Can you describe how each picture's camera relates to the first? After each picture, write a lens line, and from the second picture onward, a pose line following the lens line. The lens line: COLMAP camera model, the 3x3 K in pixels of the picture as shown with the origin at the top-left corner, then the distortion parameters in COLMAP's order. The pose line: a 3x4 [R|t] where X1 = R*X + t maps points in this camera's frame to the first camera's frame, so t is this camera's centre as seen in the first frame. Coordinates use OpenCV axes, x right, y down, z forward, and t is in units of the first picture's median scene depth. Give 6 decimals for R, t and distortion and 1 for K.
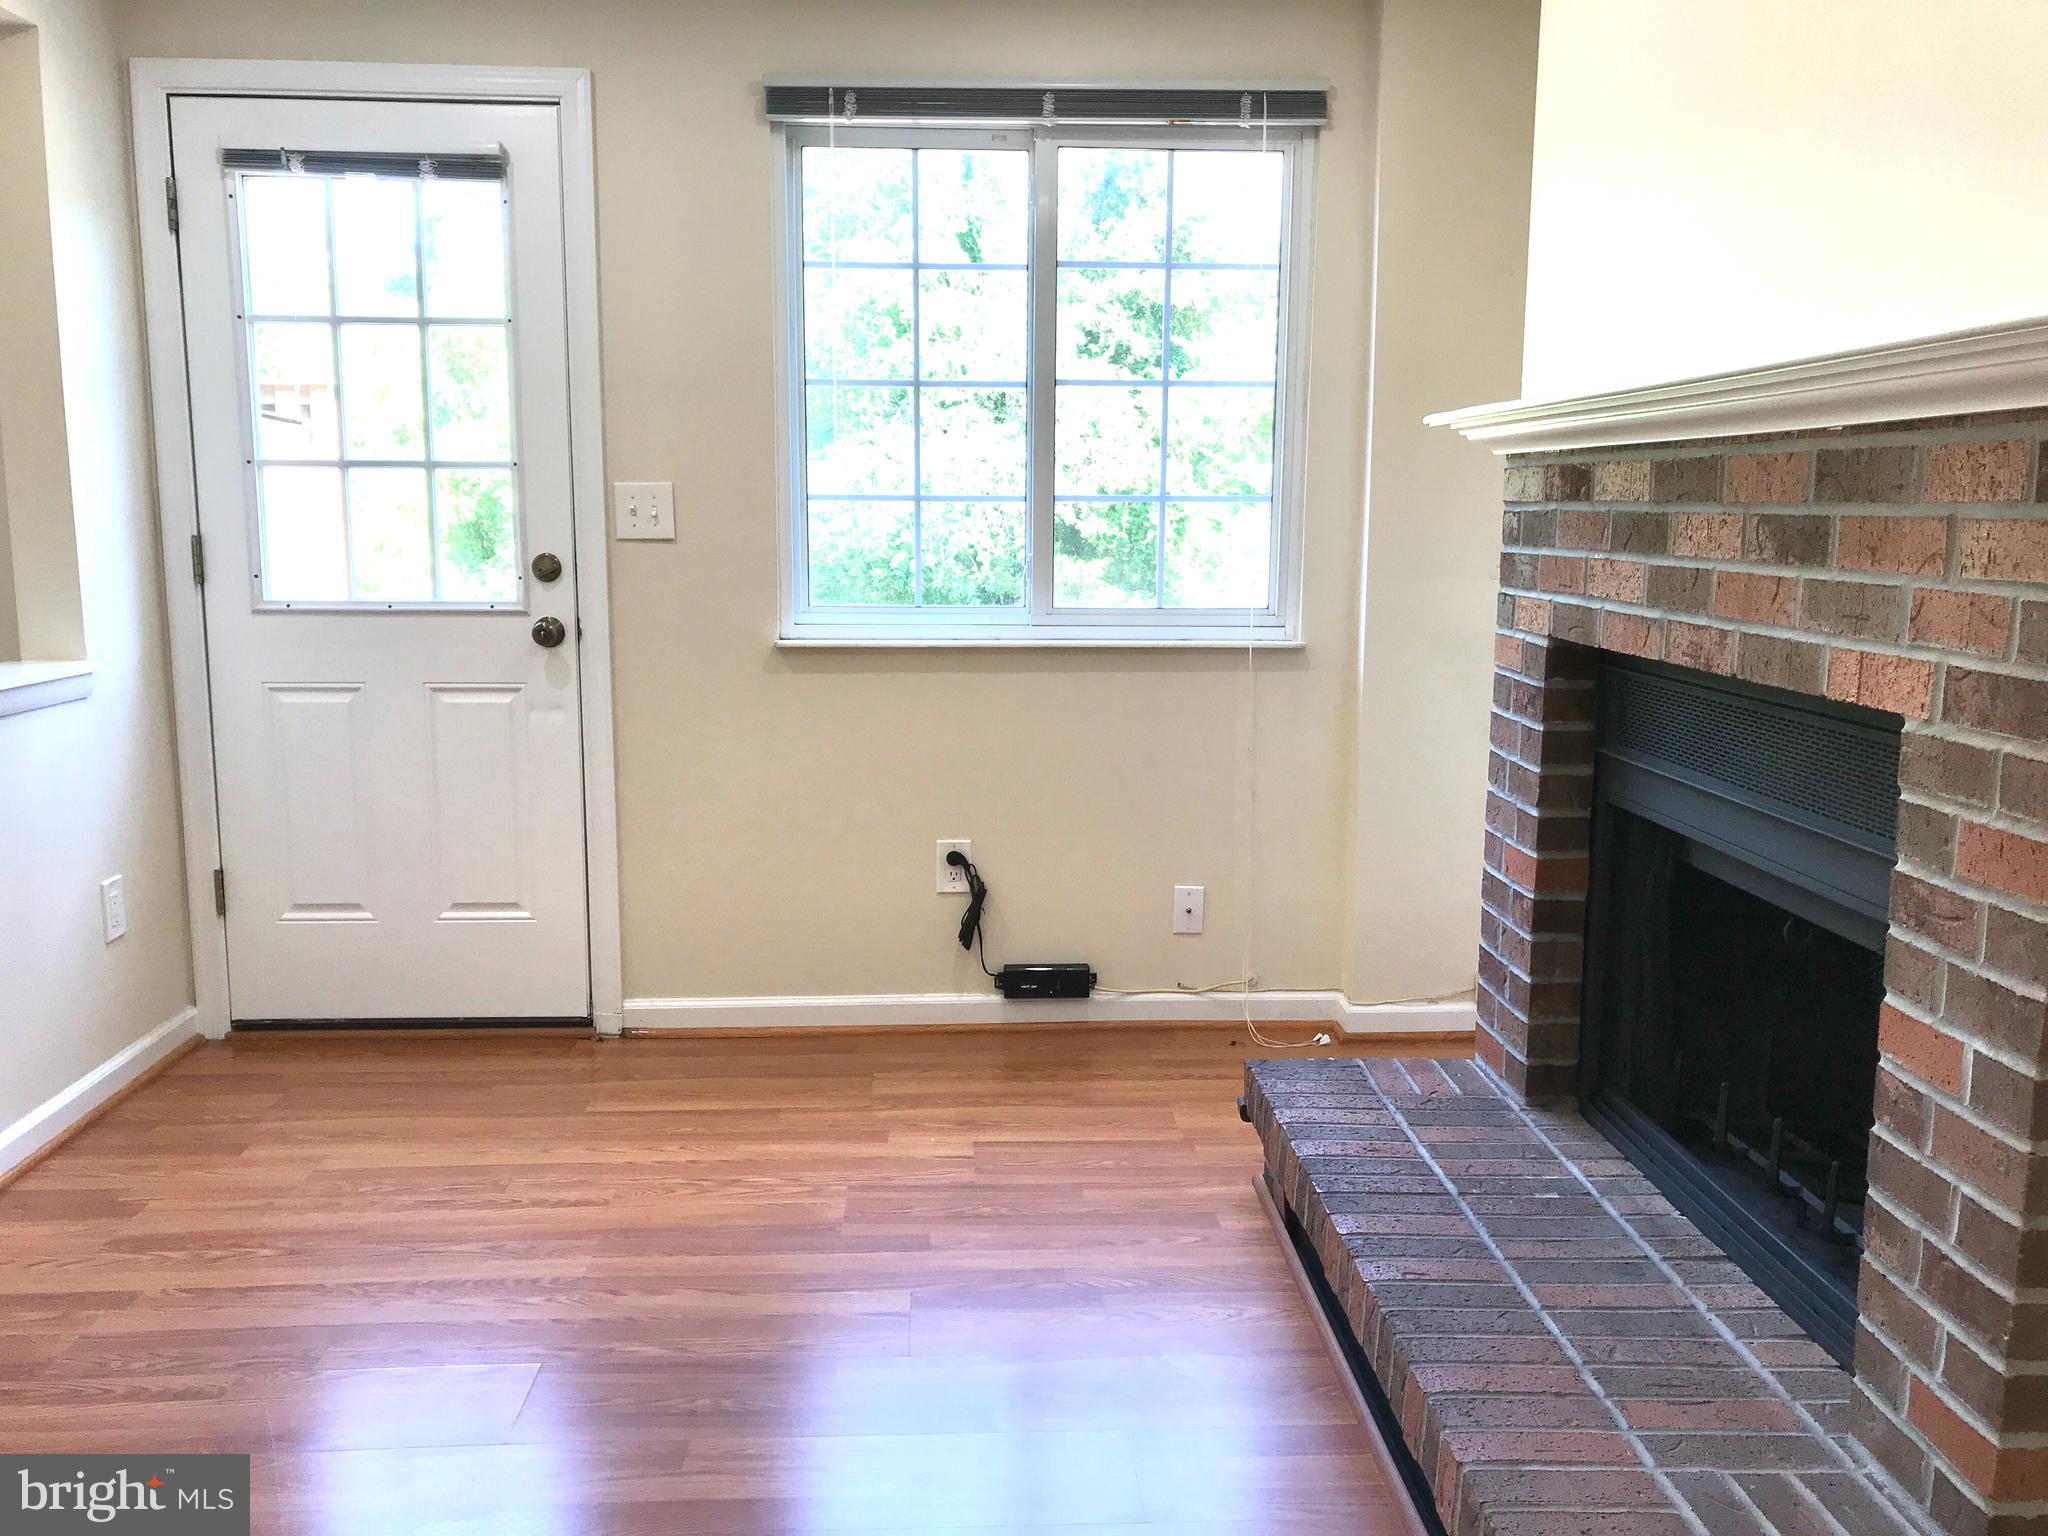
lens RADIAL K [[1680.1, 0, 1033.9], [0, 1680.1, 760.0], [0, 0, 1]] dist [0.016120, -0.004152]
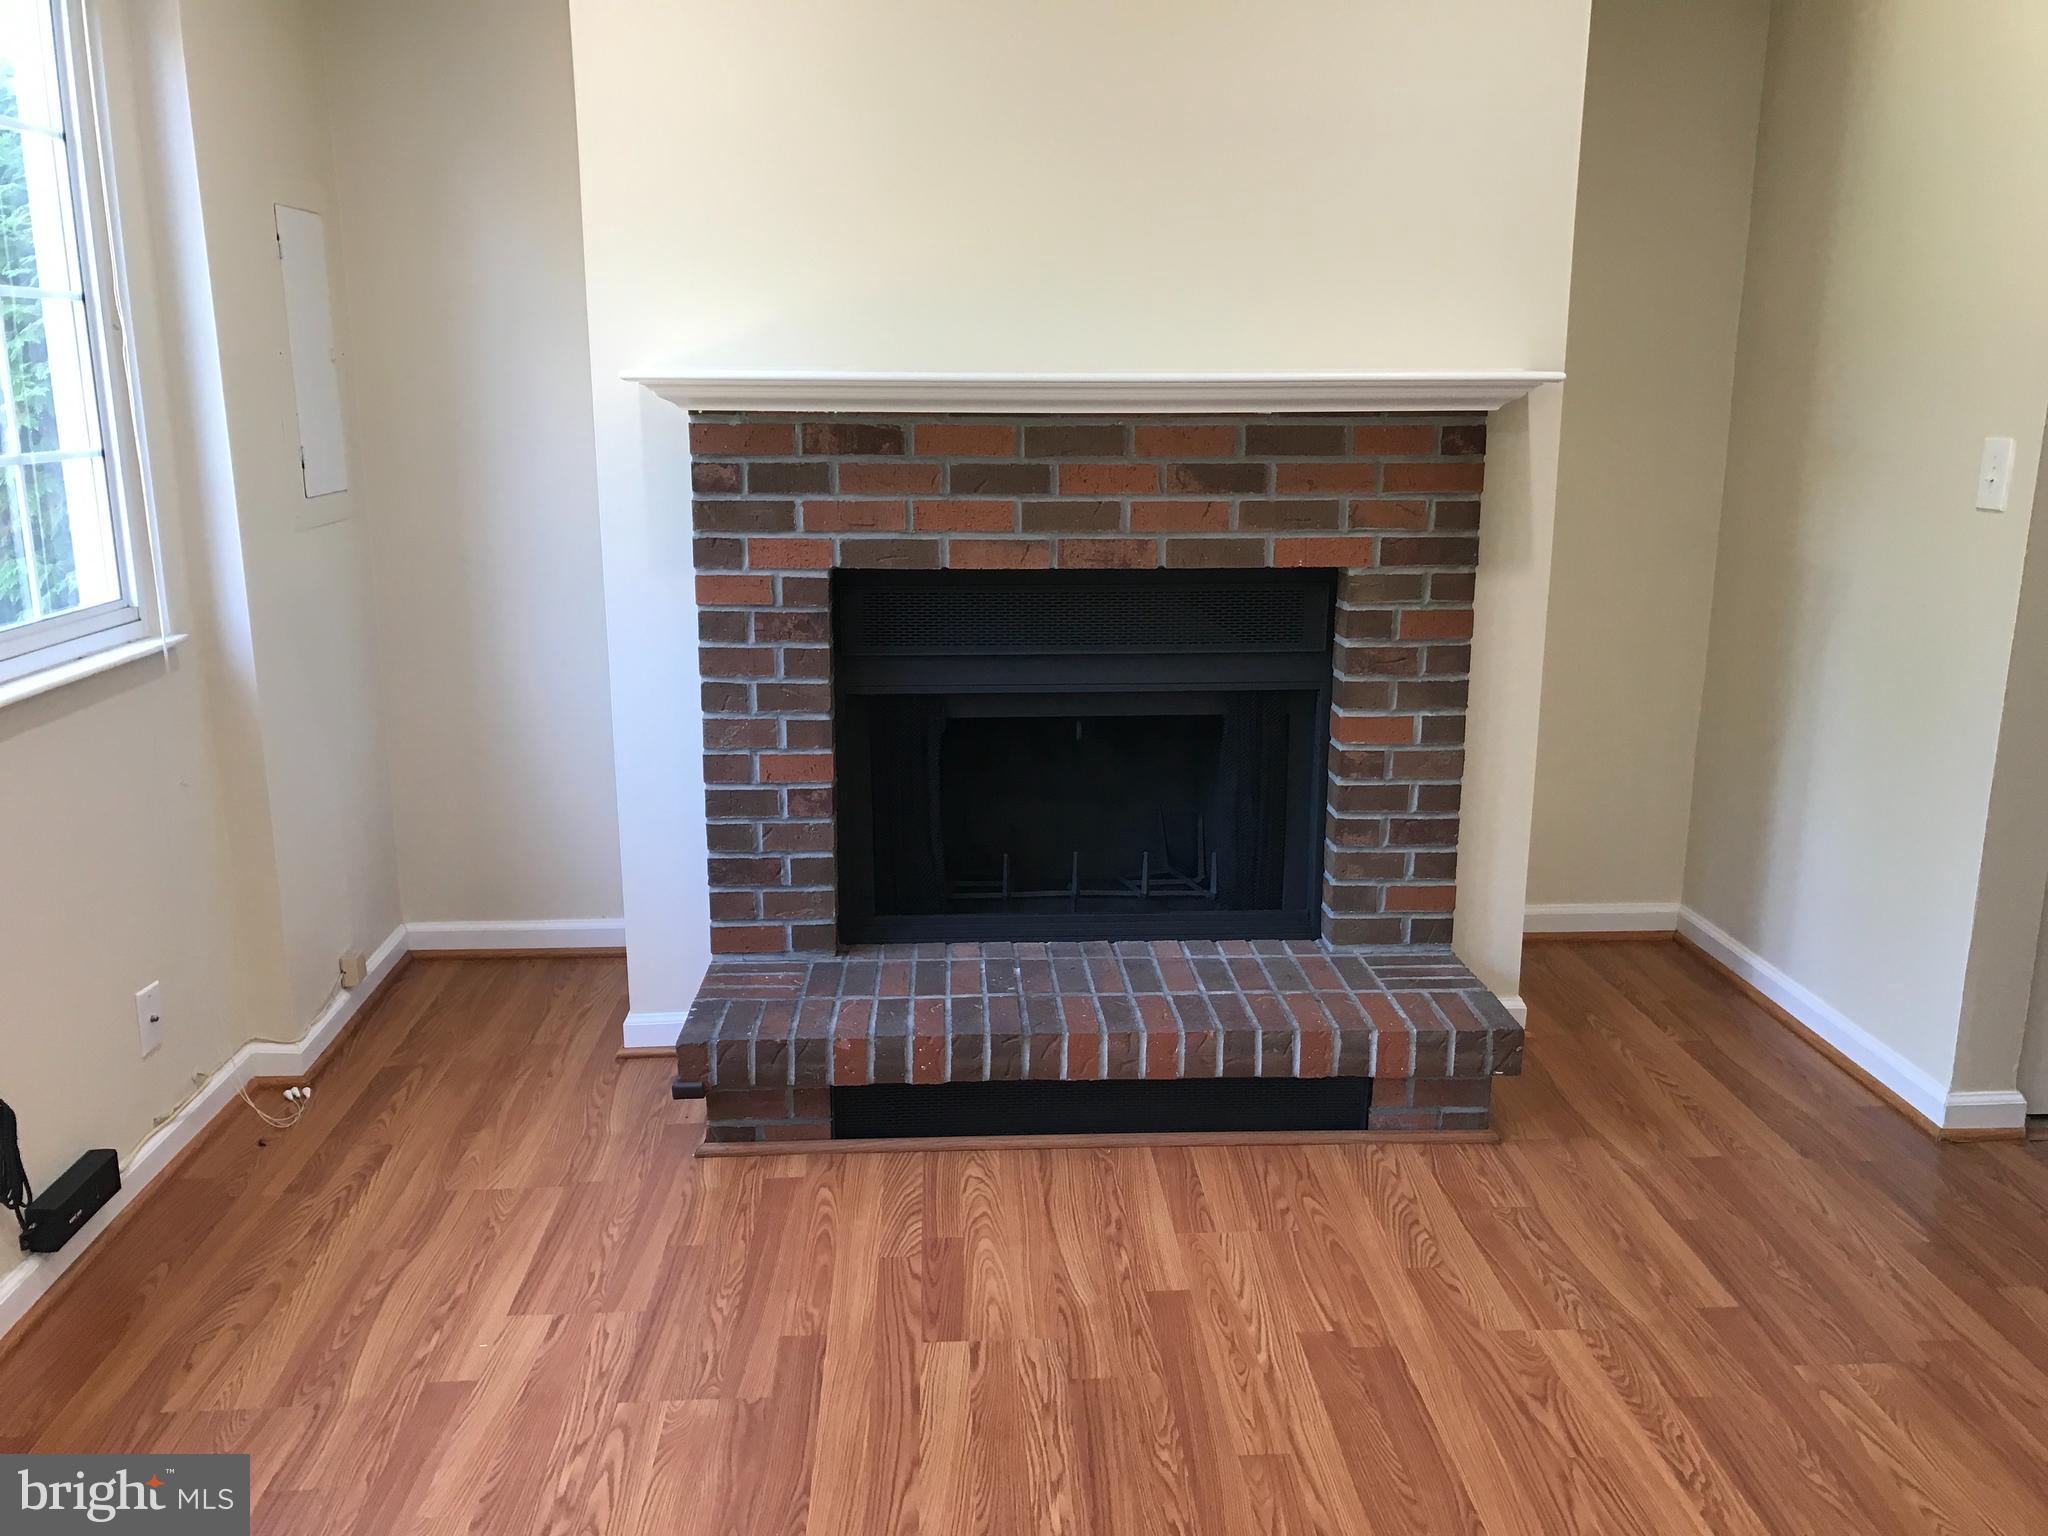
lens RADIAL K [[1680.1, 0, 1014.0], [0, 1680.1, 764.1], [0, 0, 1]] dist [0.016120, -0.004152]
pose [[-0.002522, -0.234739, 0.972055, -0.900598], [0.148487, 0.961194, 0.232502, -0.201523], [-0.988911, 0.144924, 0.032432, 0.865677]]
